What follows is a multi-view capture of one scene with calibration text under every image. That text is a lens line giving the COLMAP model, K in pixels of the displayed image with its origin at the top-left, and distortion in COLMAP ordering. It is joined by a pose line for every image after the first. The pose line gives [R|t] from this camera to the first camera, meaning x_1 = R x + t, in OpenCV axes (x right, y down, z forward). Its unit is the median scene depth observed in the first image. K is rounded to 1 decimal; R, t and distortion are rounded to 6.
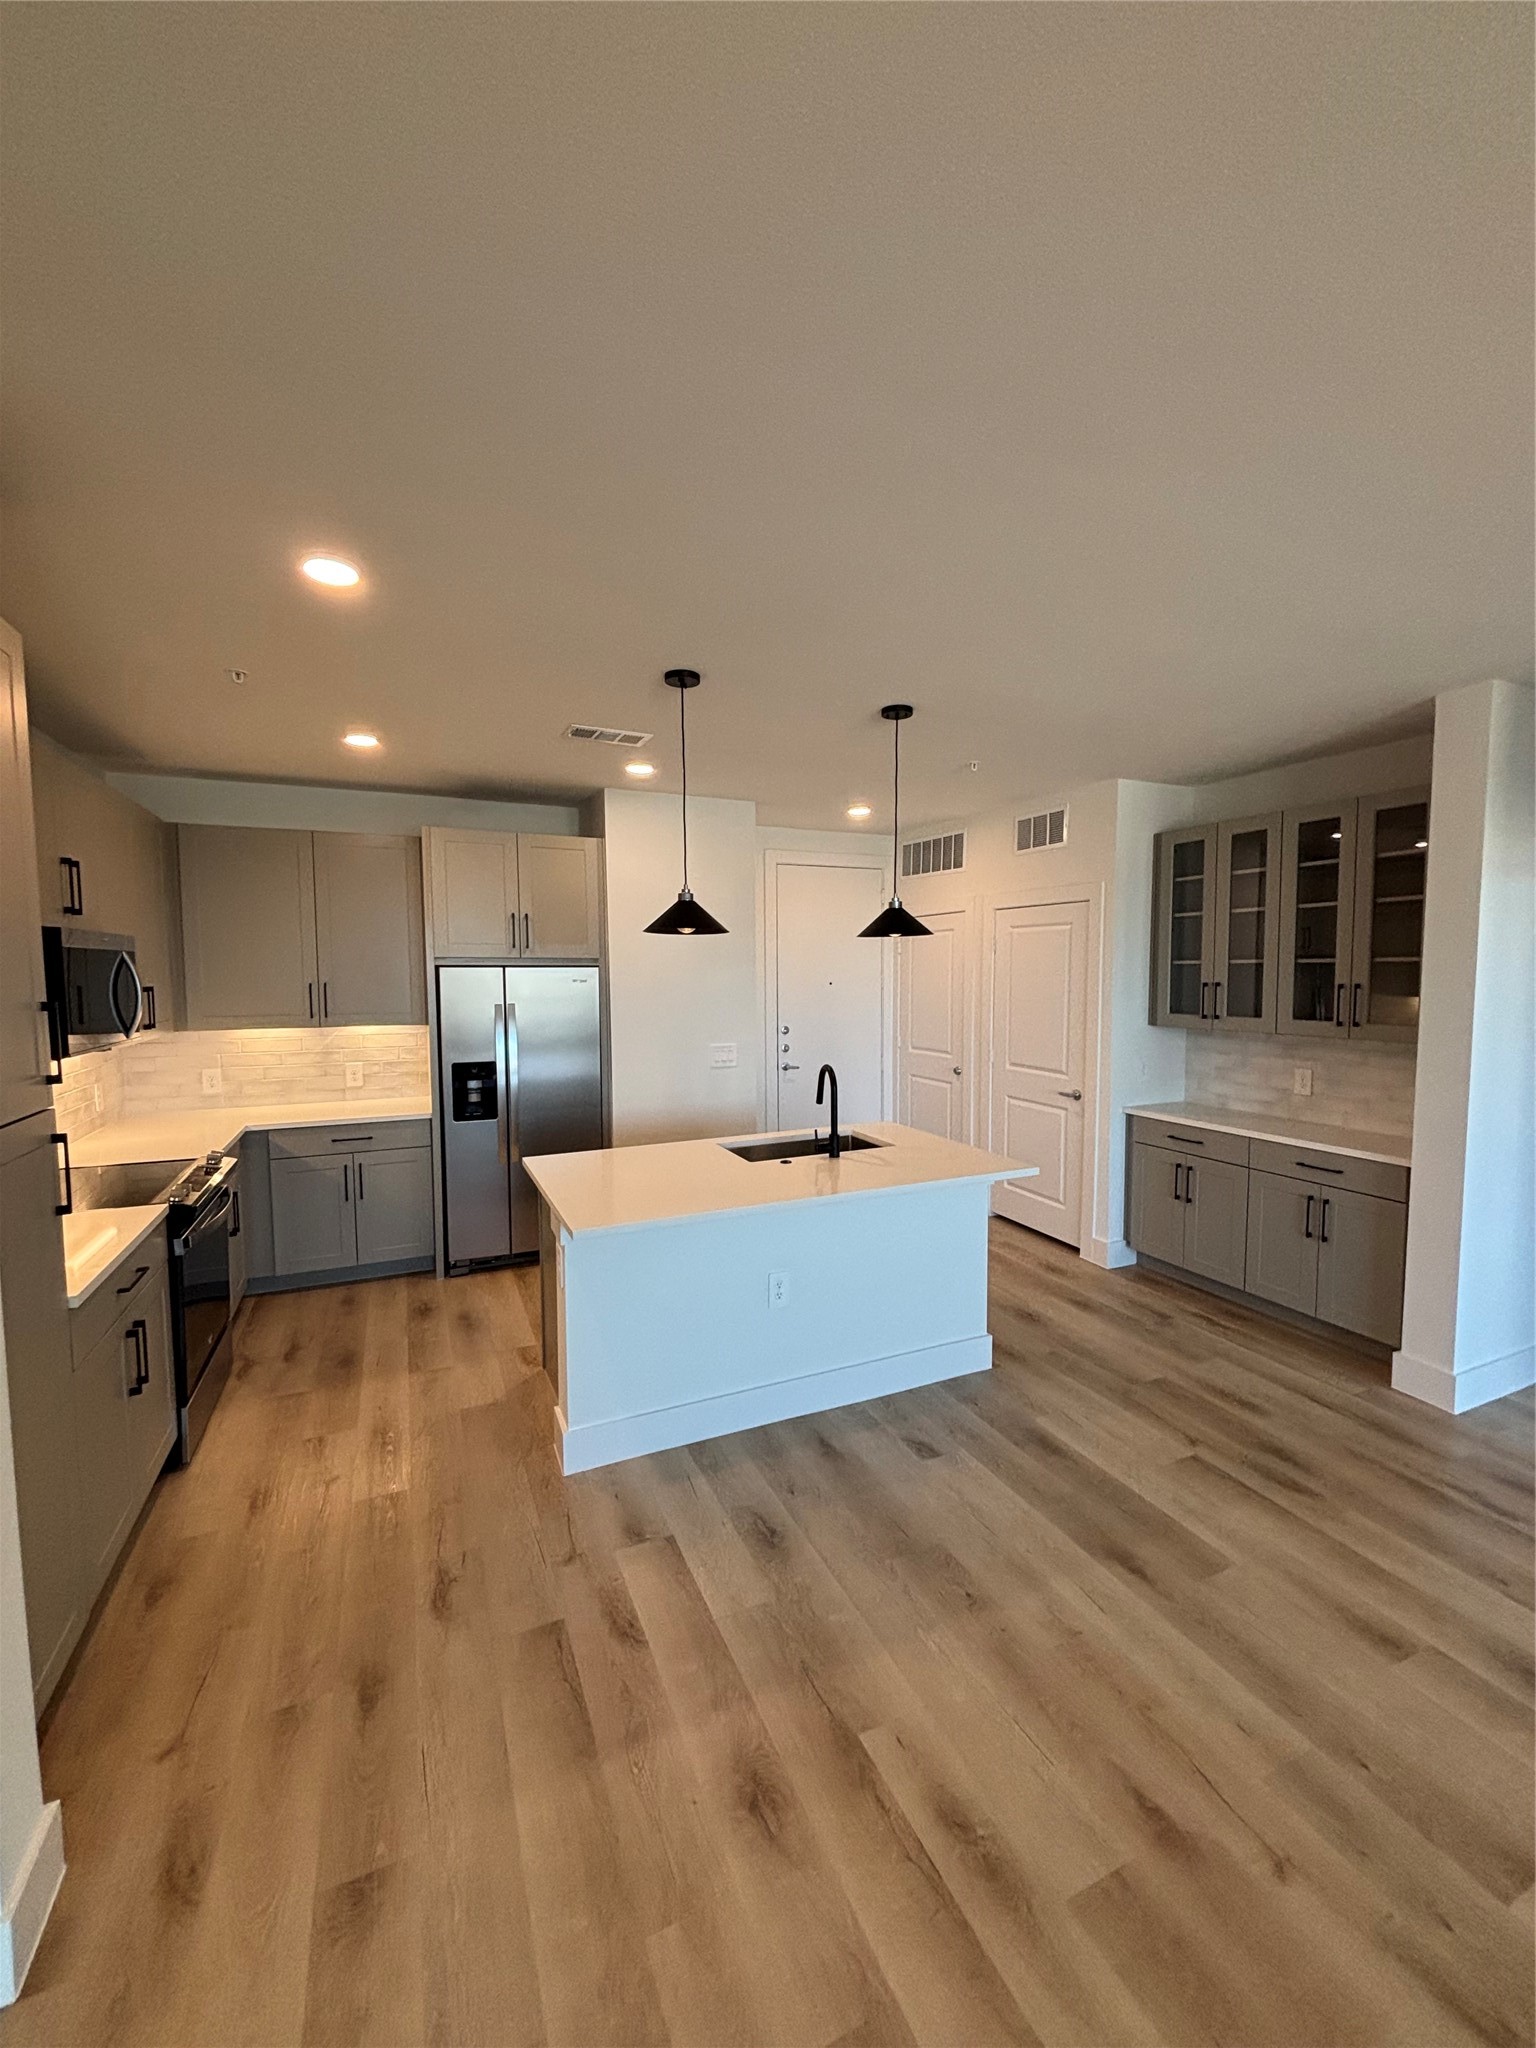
lens RADIAL K [[821.9, 0, 767.3], [0, 821.9, 1026.3], [0, 0, 1]] dist [-0.000355, -0.000110]
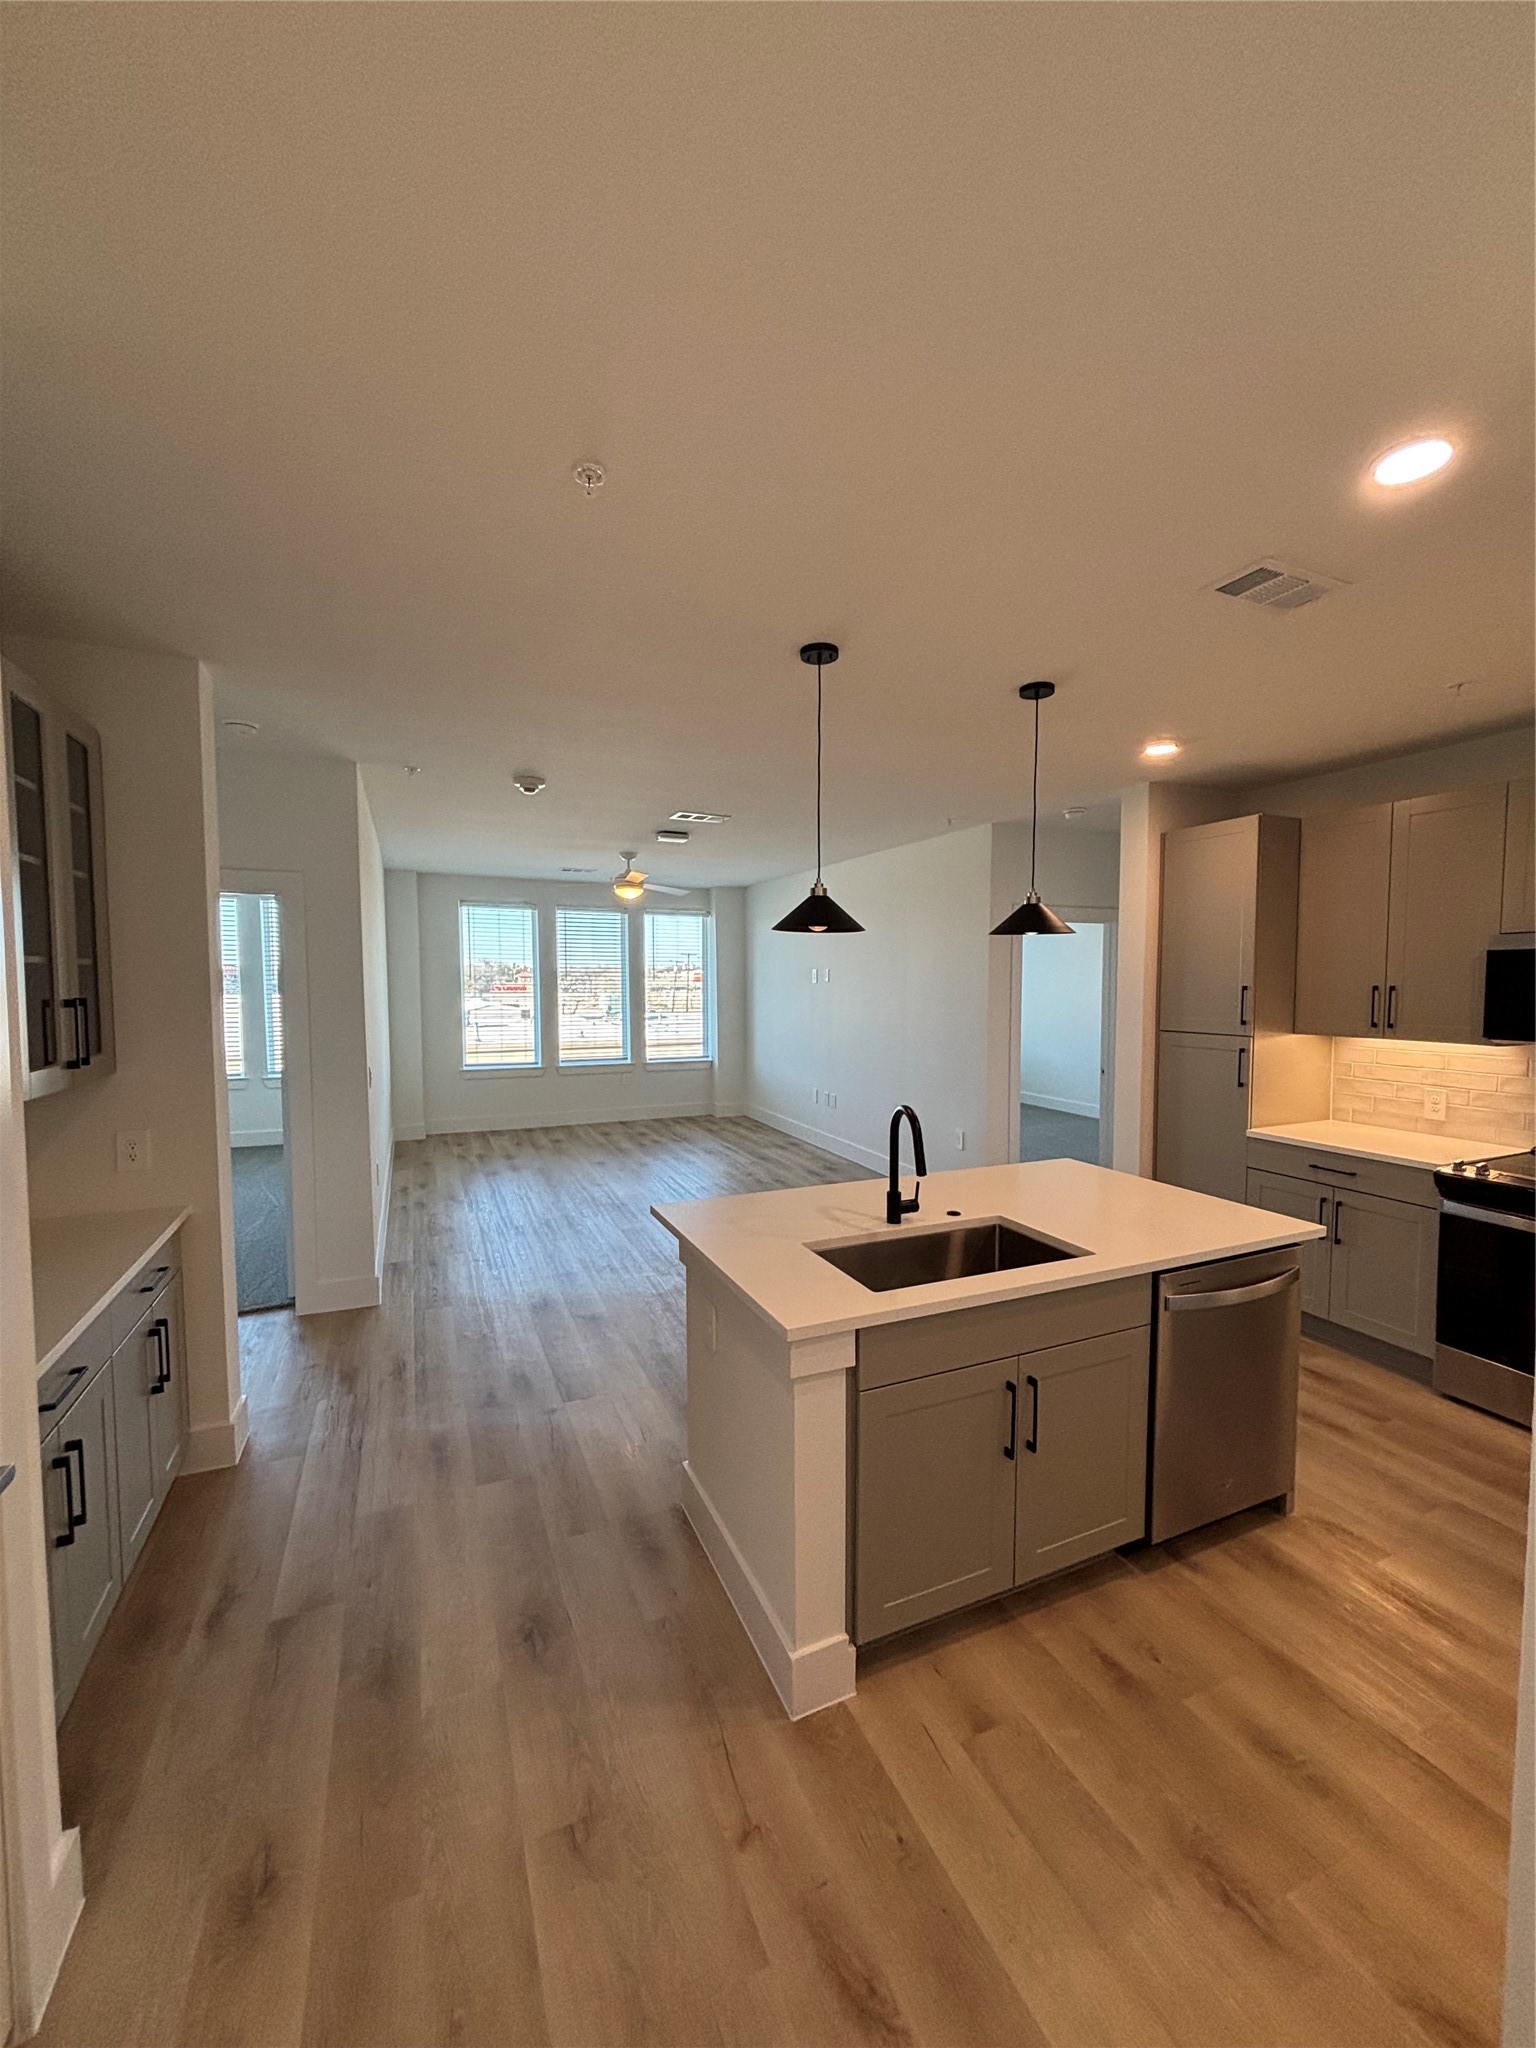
lens RADIAL K [[813.7, 0, 765.9], [0, 813.7, 1025.1], [0, 0, 1]] dist [-0.000877, -0.000081]
pose [[-0.999876, 0.009776, 0.012357, 0.160090], [0.011247, 0.992070, 0.125181, -0.097476], [-0.011035, 0.125305, -0.992057, 1.478641]]
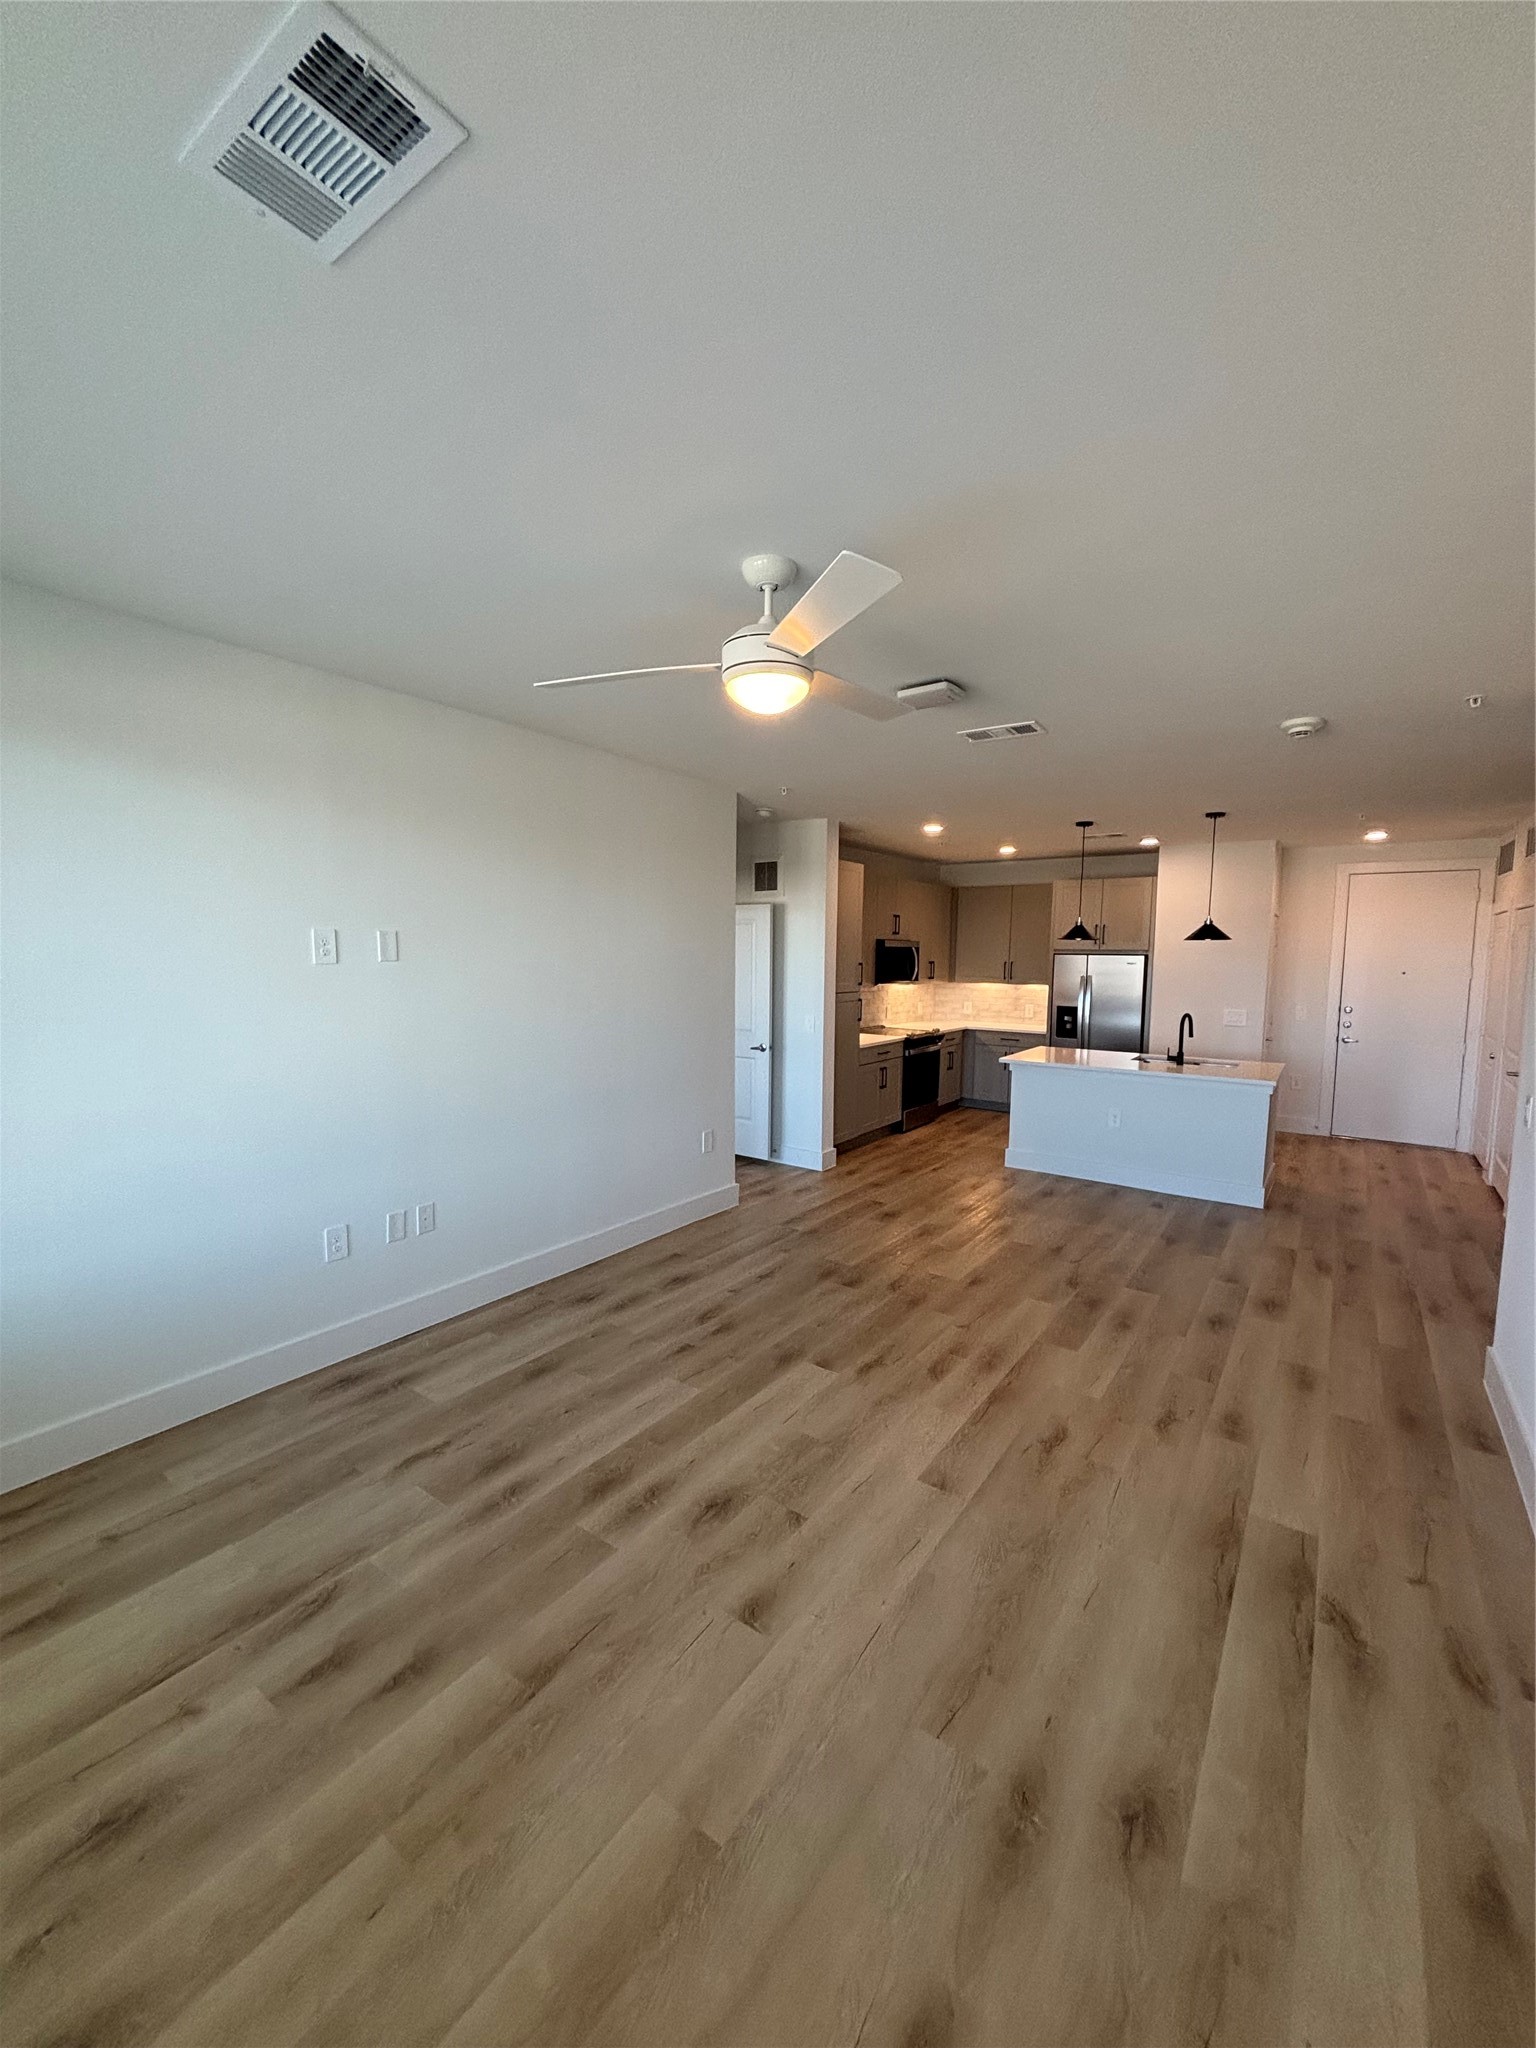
lens RADIAL K [[823.8, 0, 766.6], [0, 823.8, 1032.8], [0, 0, 1]] dist [-0.002021, -0.000266]
pose [[0.512806, 0.097700, -0.852927, 0.982987], [-0.077115, 0.994729, 0.067579, 0.033374], [0.855034, 0.031118, 0.517637, -0.593889]]
